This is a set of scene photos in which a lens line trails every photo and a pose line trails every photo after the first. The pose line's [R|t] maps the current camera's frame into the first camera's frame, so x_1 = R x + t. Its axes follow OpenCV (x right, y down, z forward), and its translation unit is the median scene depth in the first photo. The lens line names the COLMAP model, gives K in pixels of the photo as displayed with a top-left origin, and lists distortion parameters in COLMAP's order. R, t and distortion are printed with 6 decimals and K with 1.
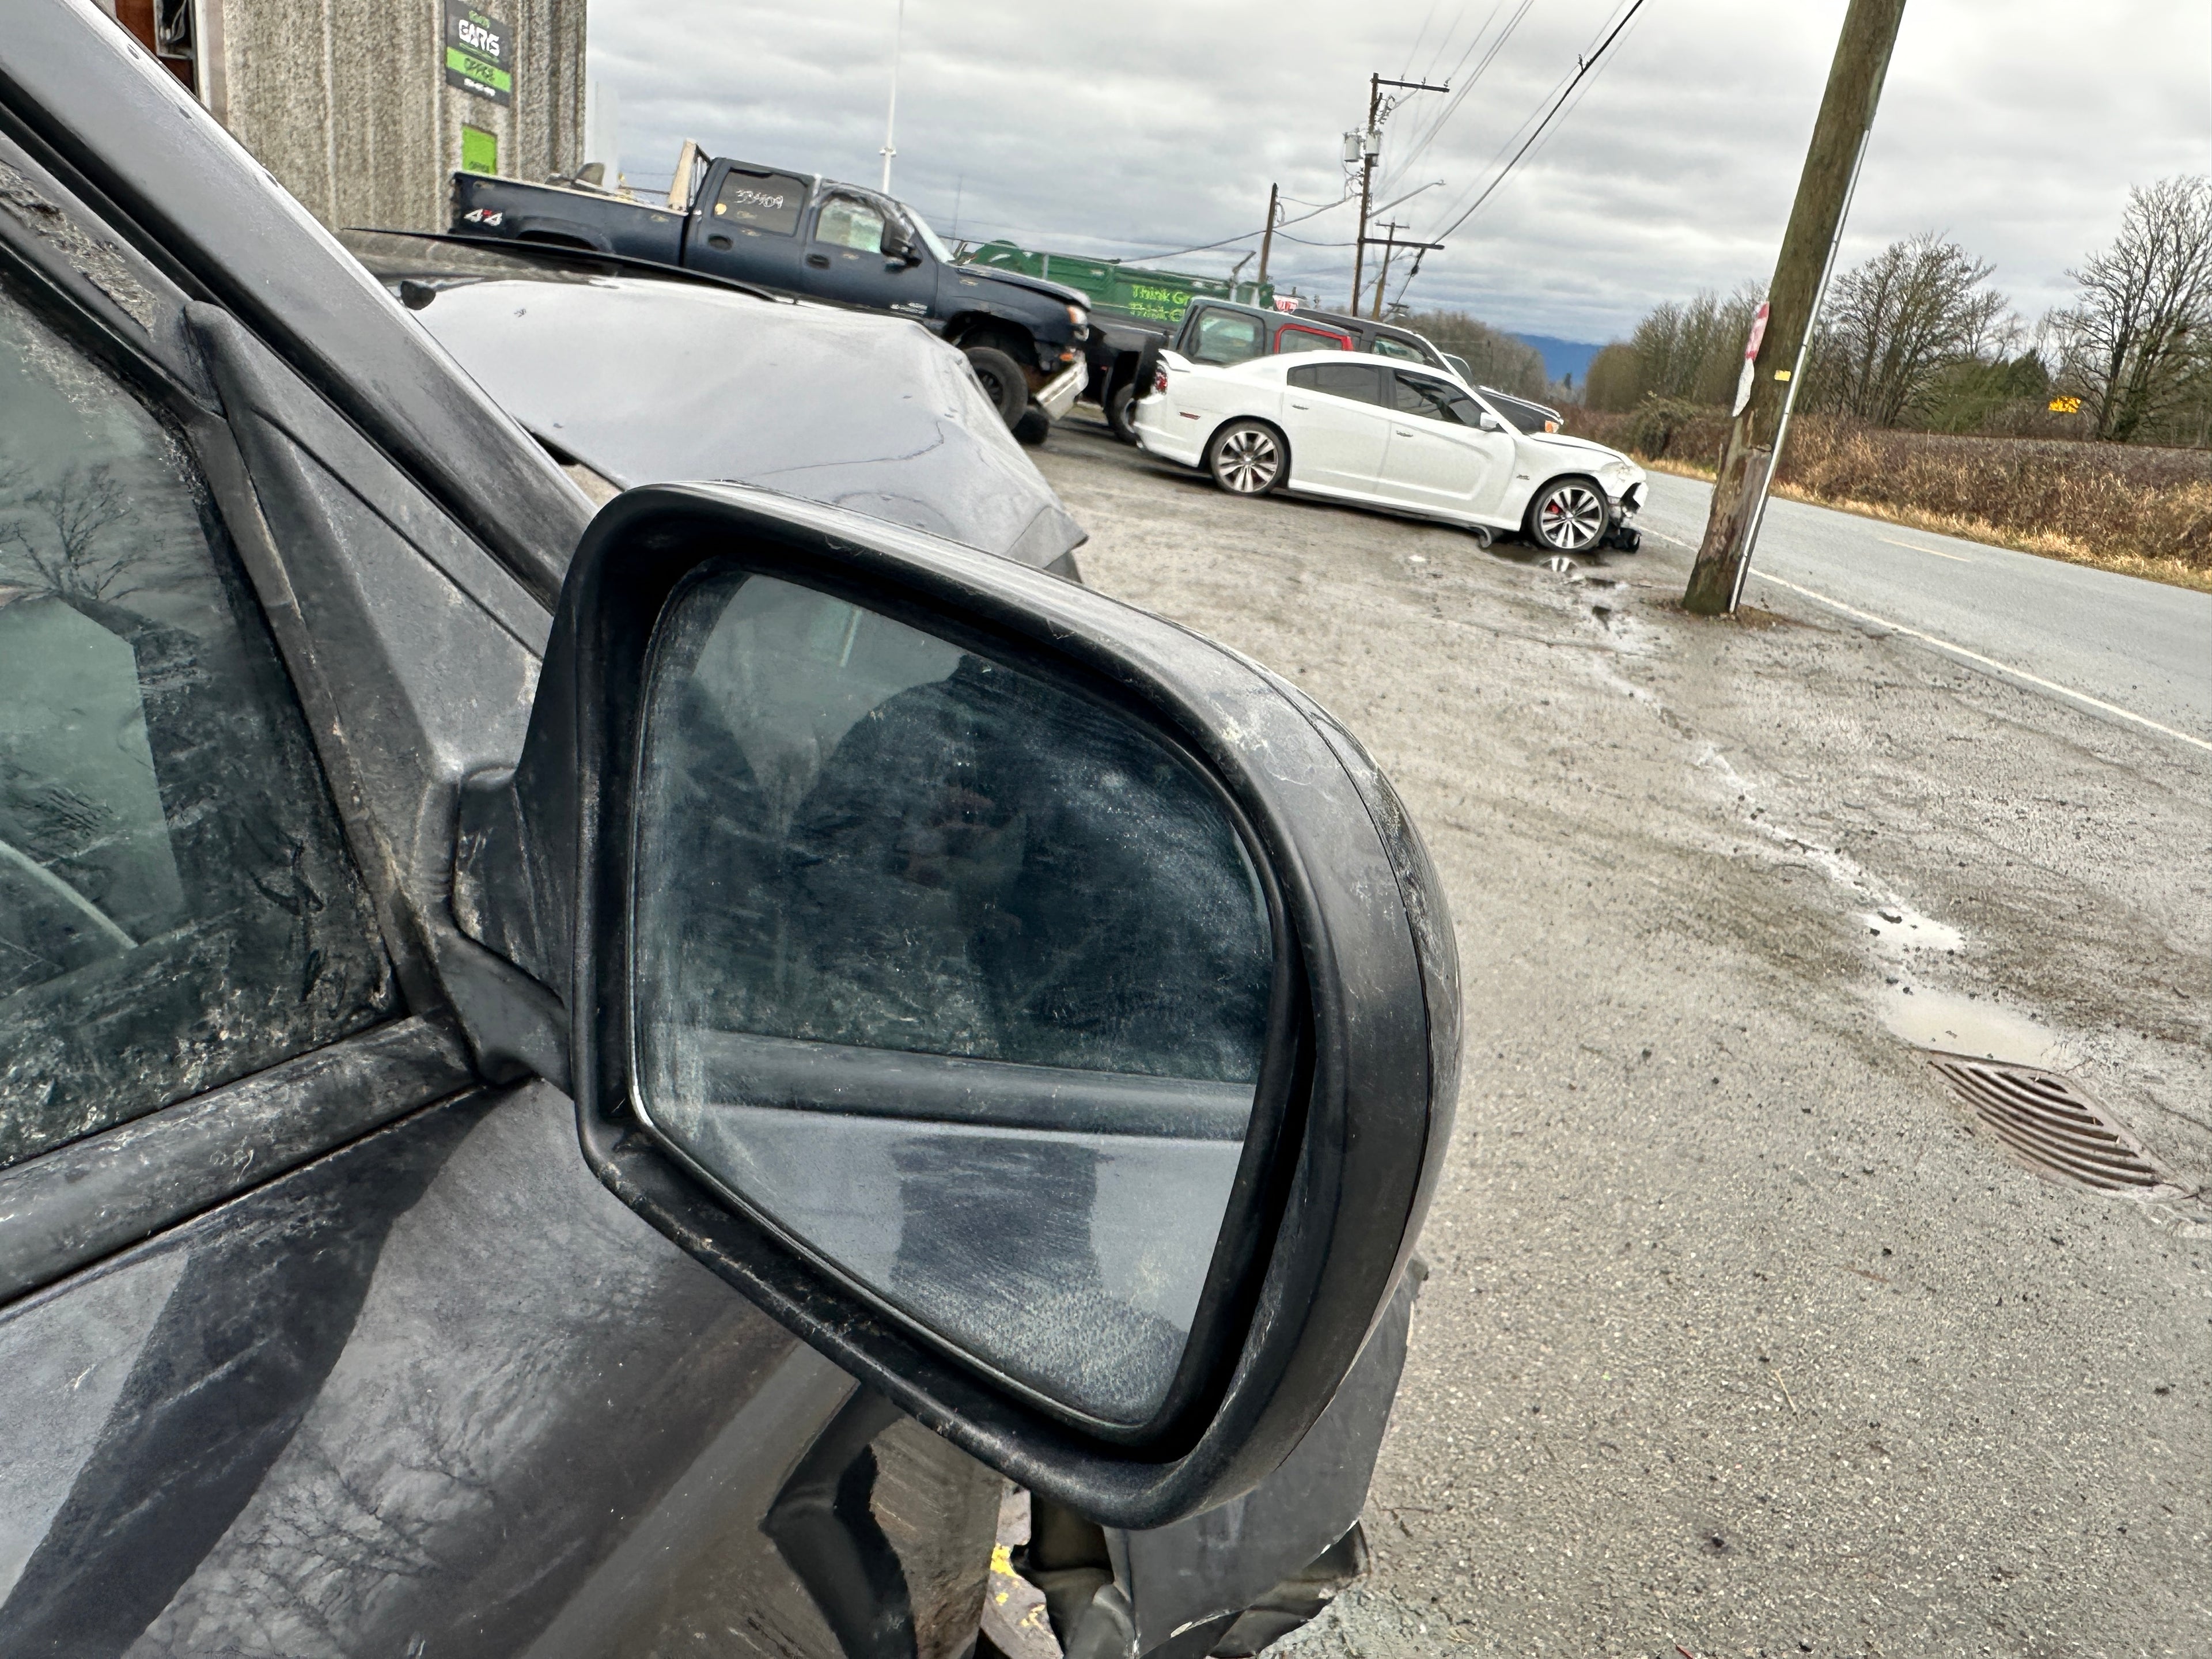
lens RADIAL K [[1558.1, 0, 1051.0], [0, 1558.1, 904.4], [0, 0, 1]] dist [0.019408, -0.020219]
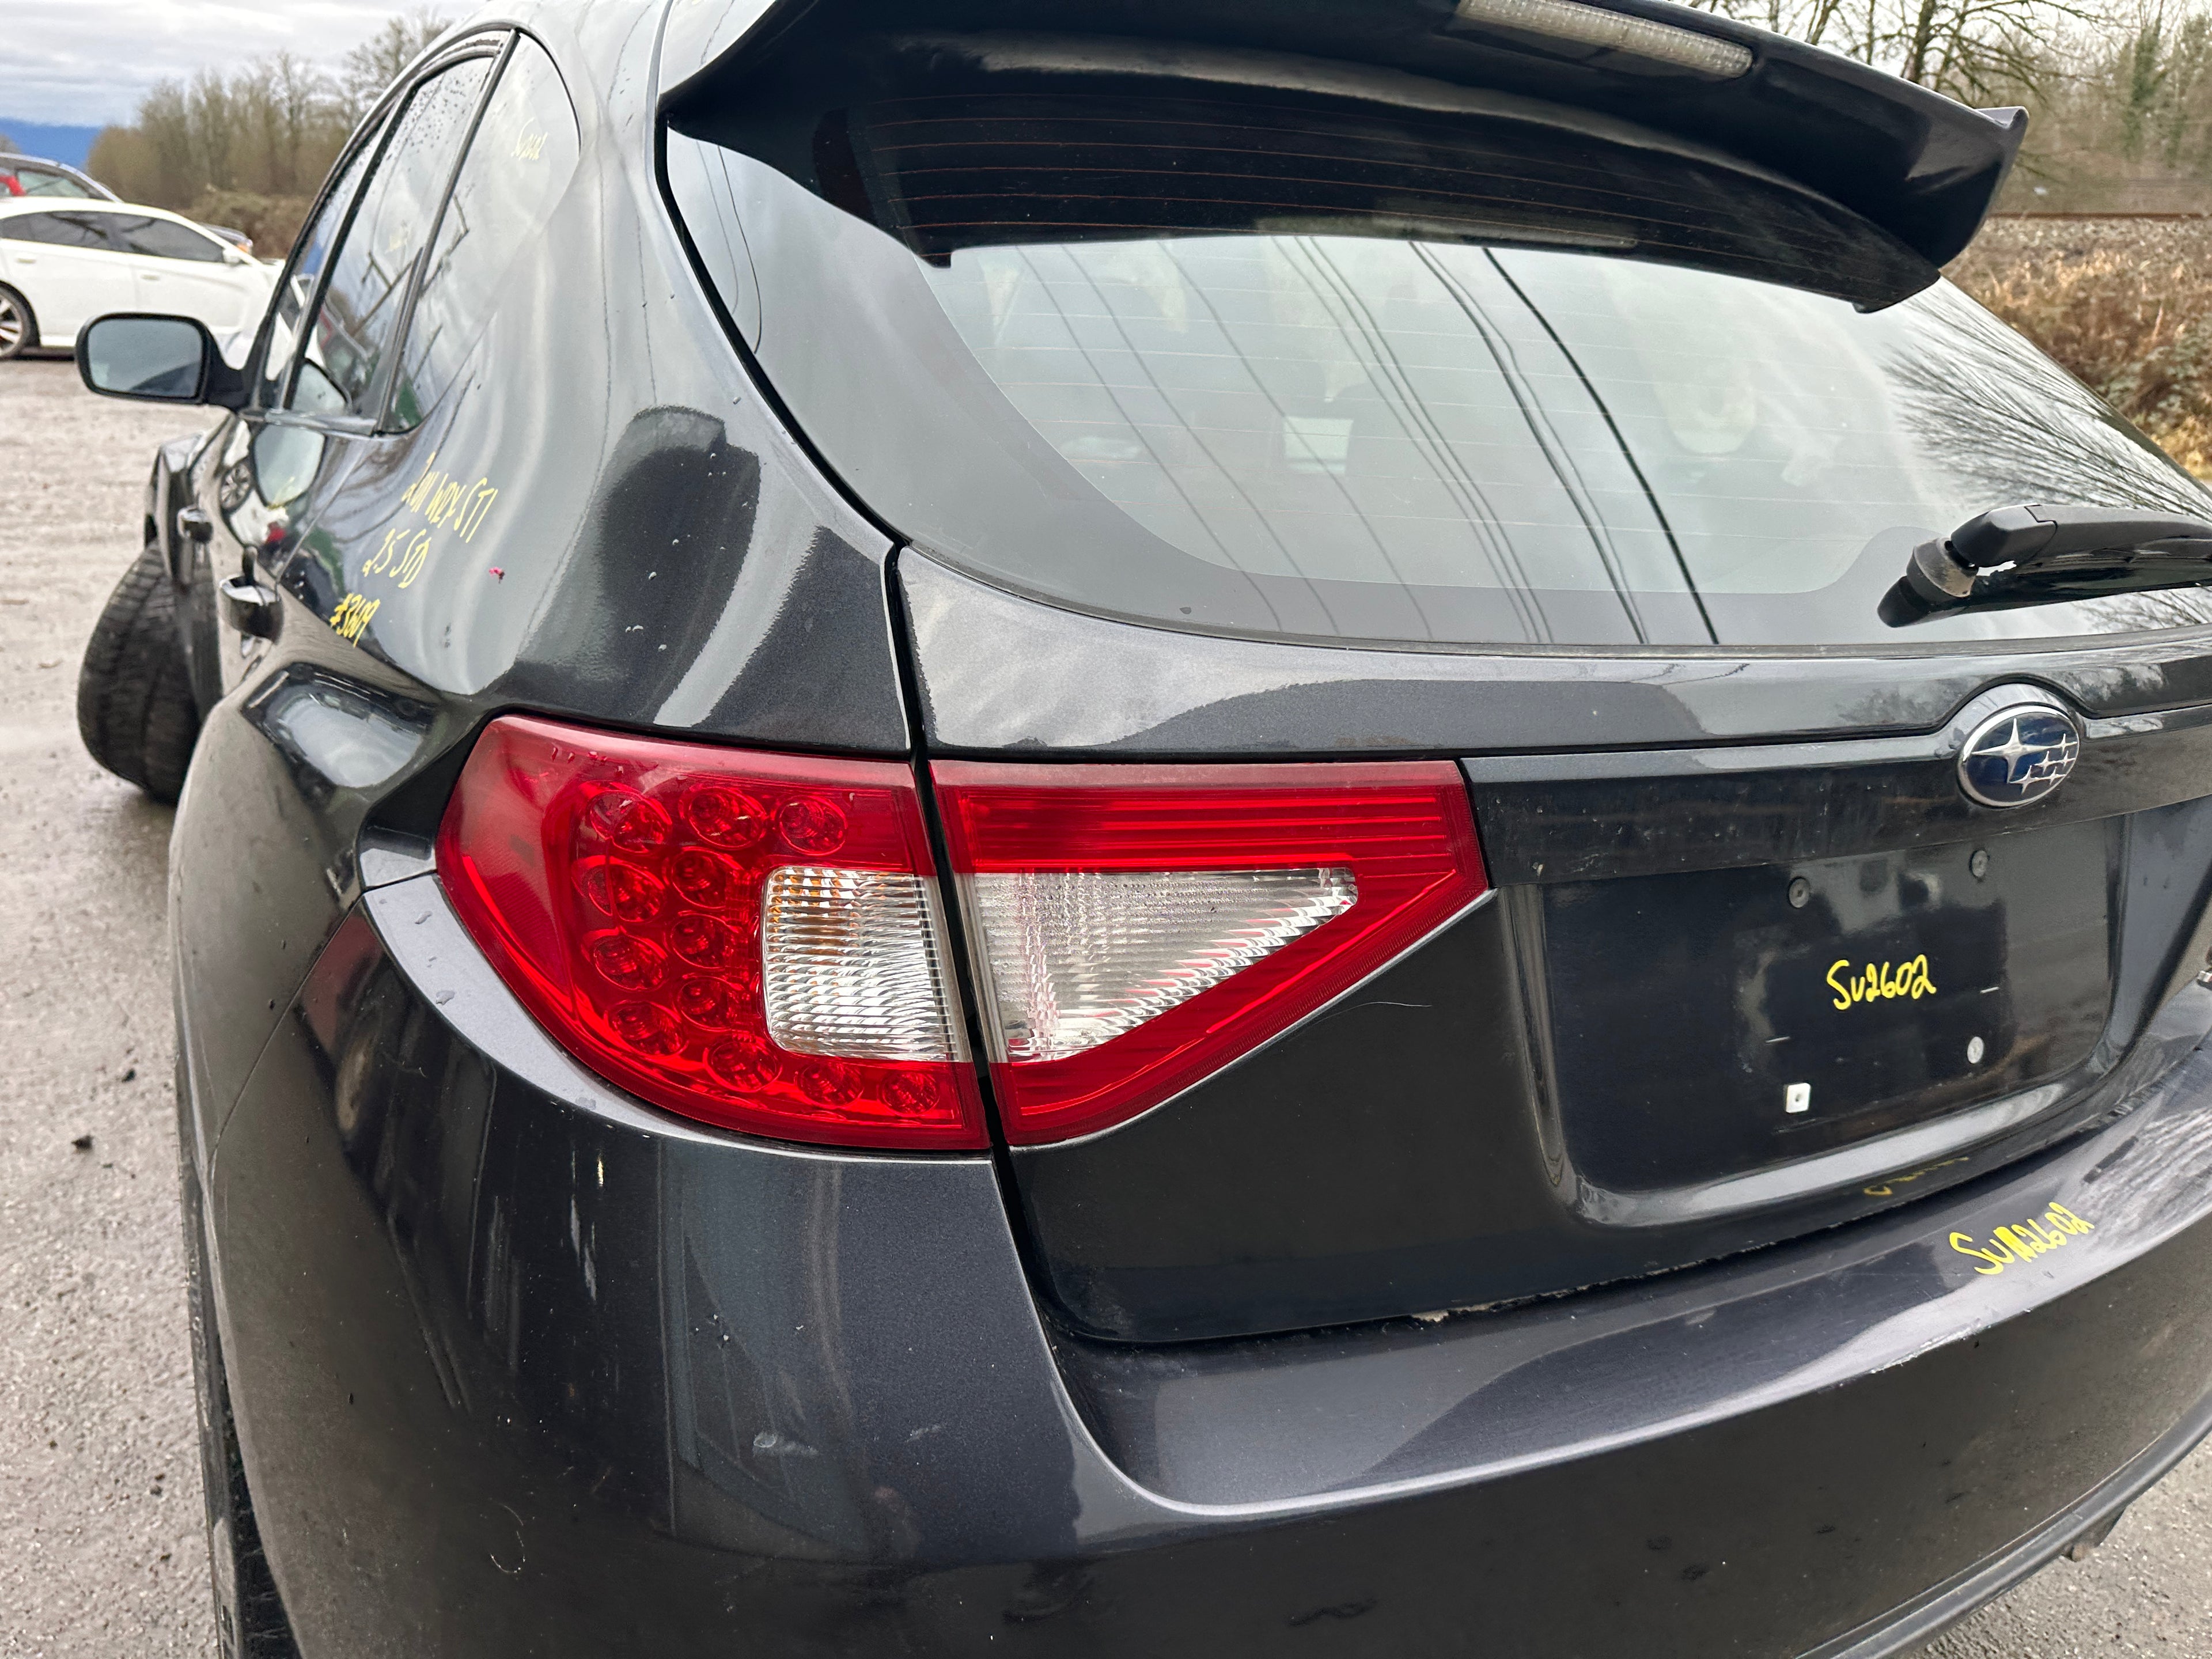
lens RADIAL K [[1566.3, 0, 1113.2], [0, 1566.3, 864.6], [0, 0, 1]] dist [0.016040, -0.018575]
pose [[0.654411, -0.355855, 0.667168, -0.172264], [0.287108, 0.933197, 0.216132, 0.012622], [-0.699511, 0.050109, 0.712863, -0.136315]]
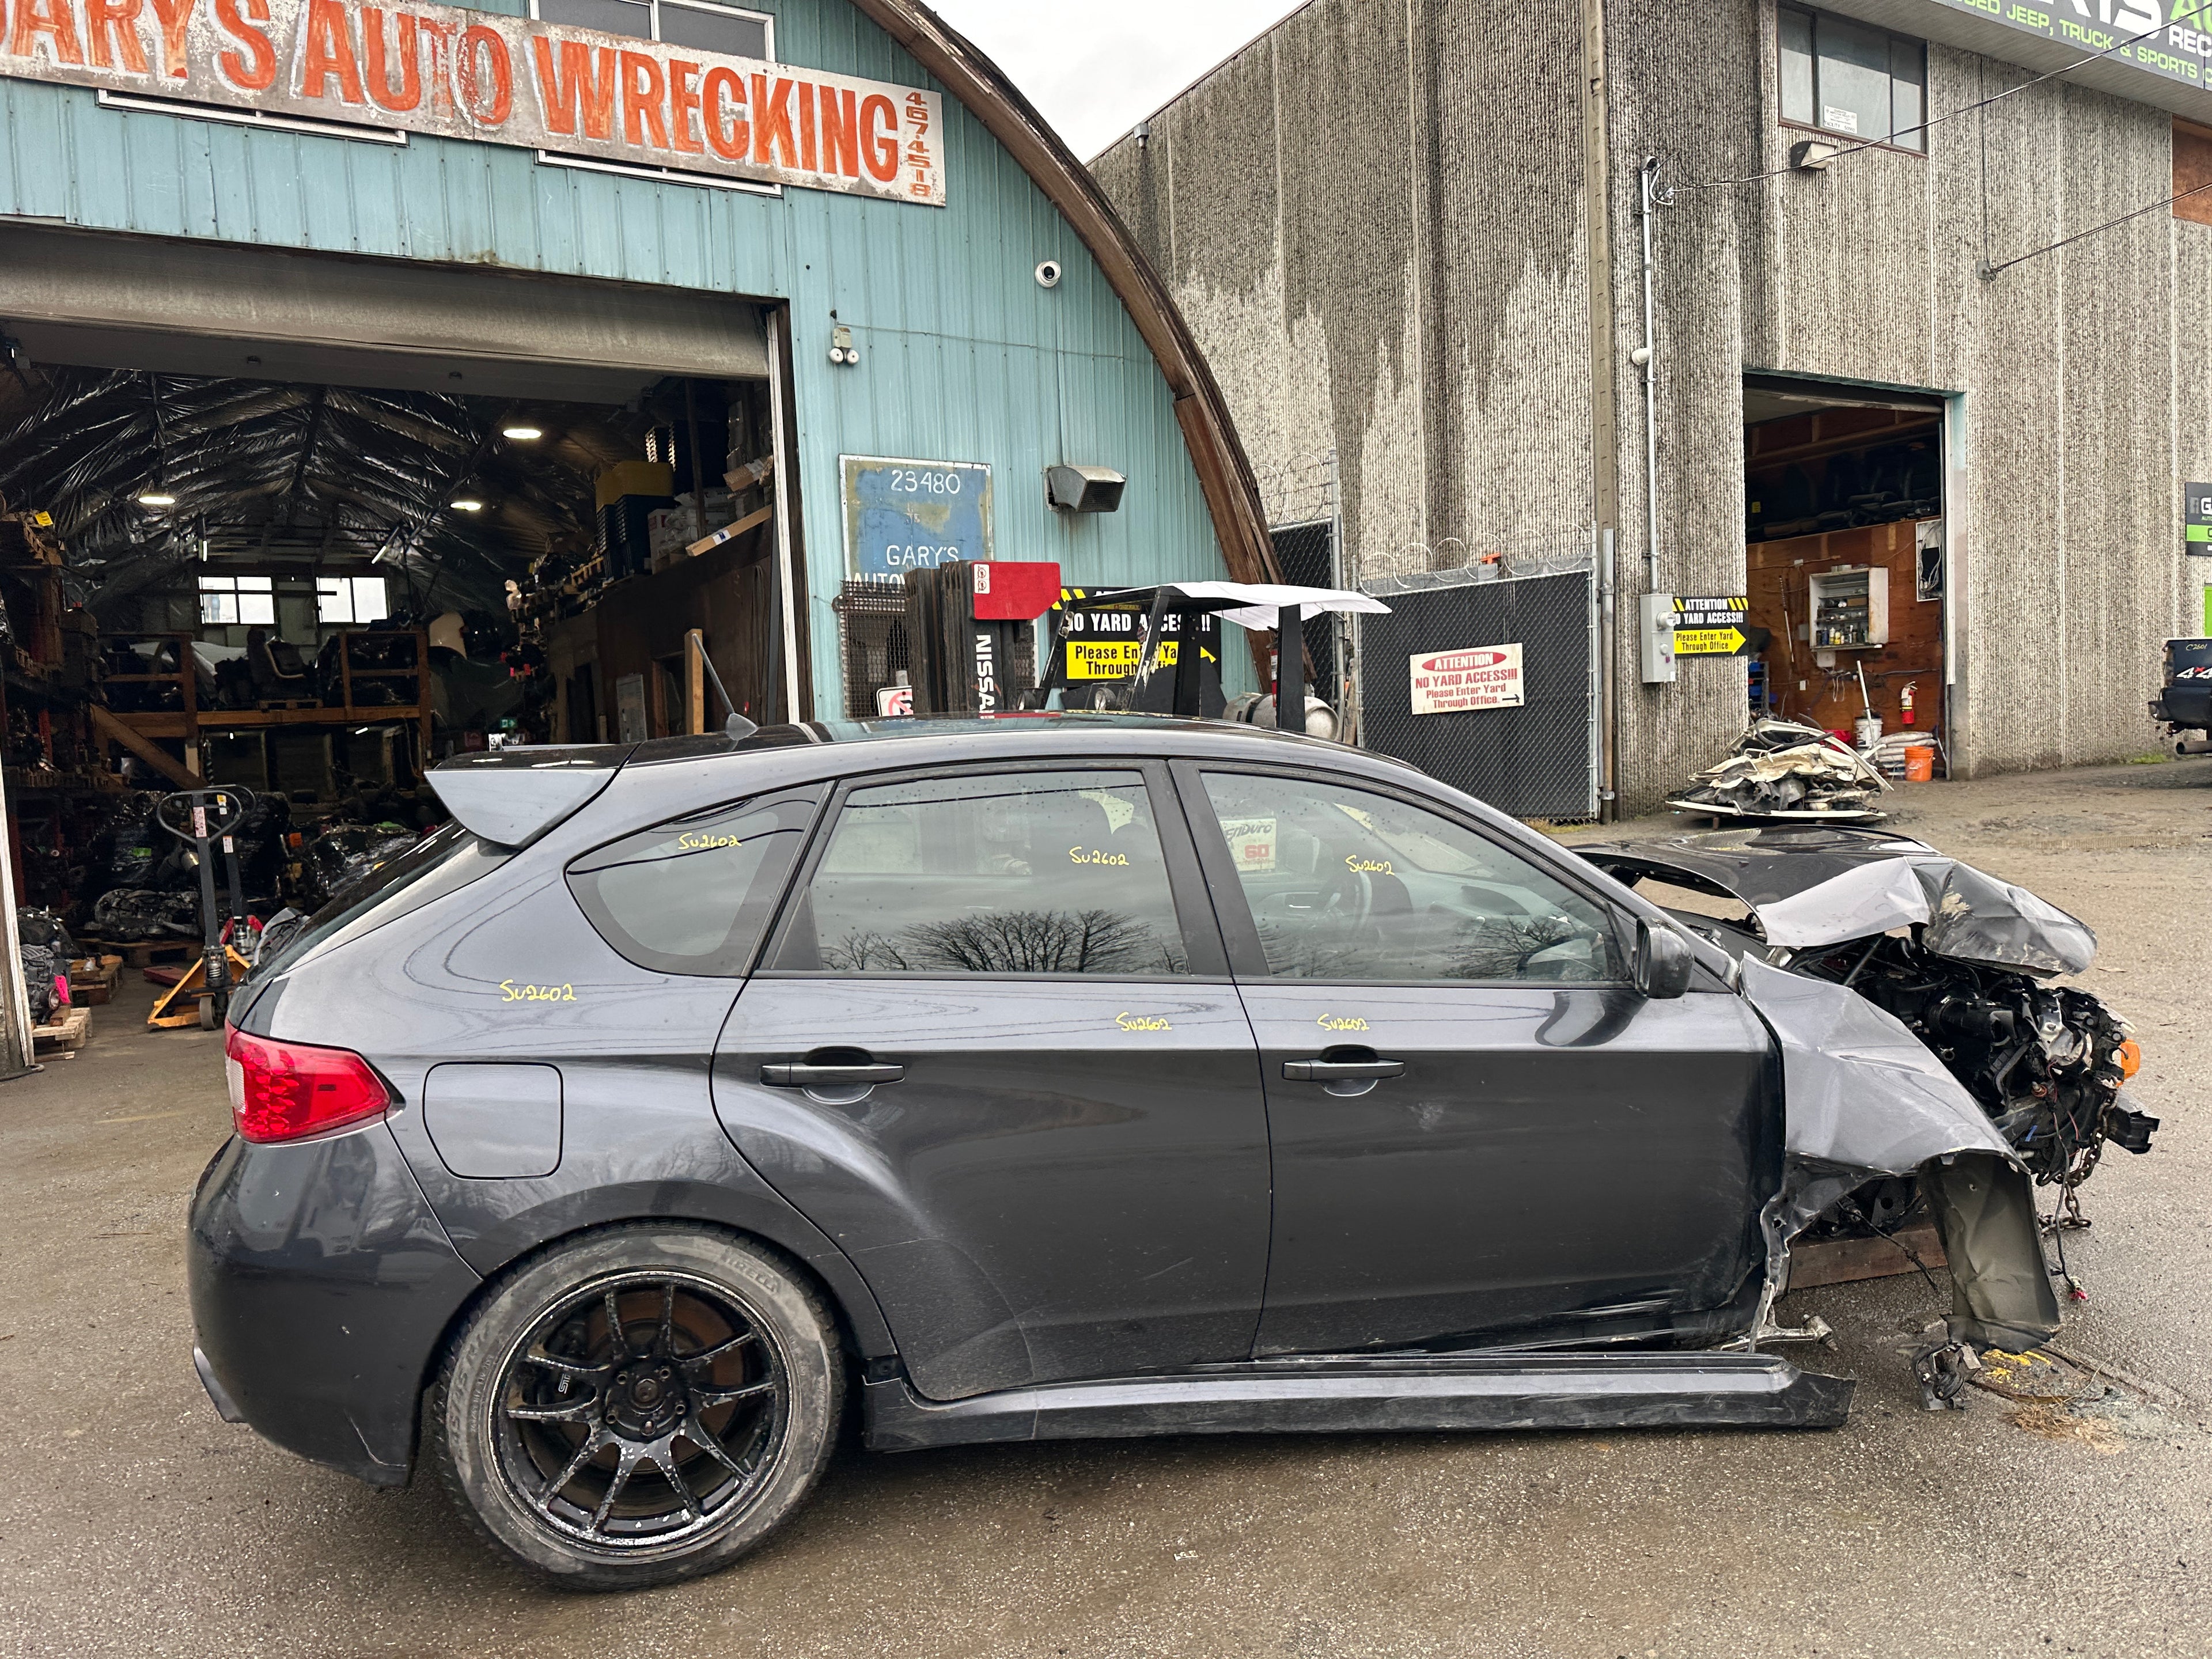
lens RADIAL K [[1558.1, 0, 1109.4], [0, 1558.1, 846.0], [0, 0, 1]] dist [0.019408, -0.020219]
pose [[0.538729, -0.089696, -0.837691, 0.123851], [-0.172389, 0.961541, -0.213823, 0.039563], [0.824654, 0.259601, 0.502547, -0.136105]]
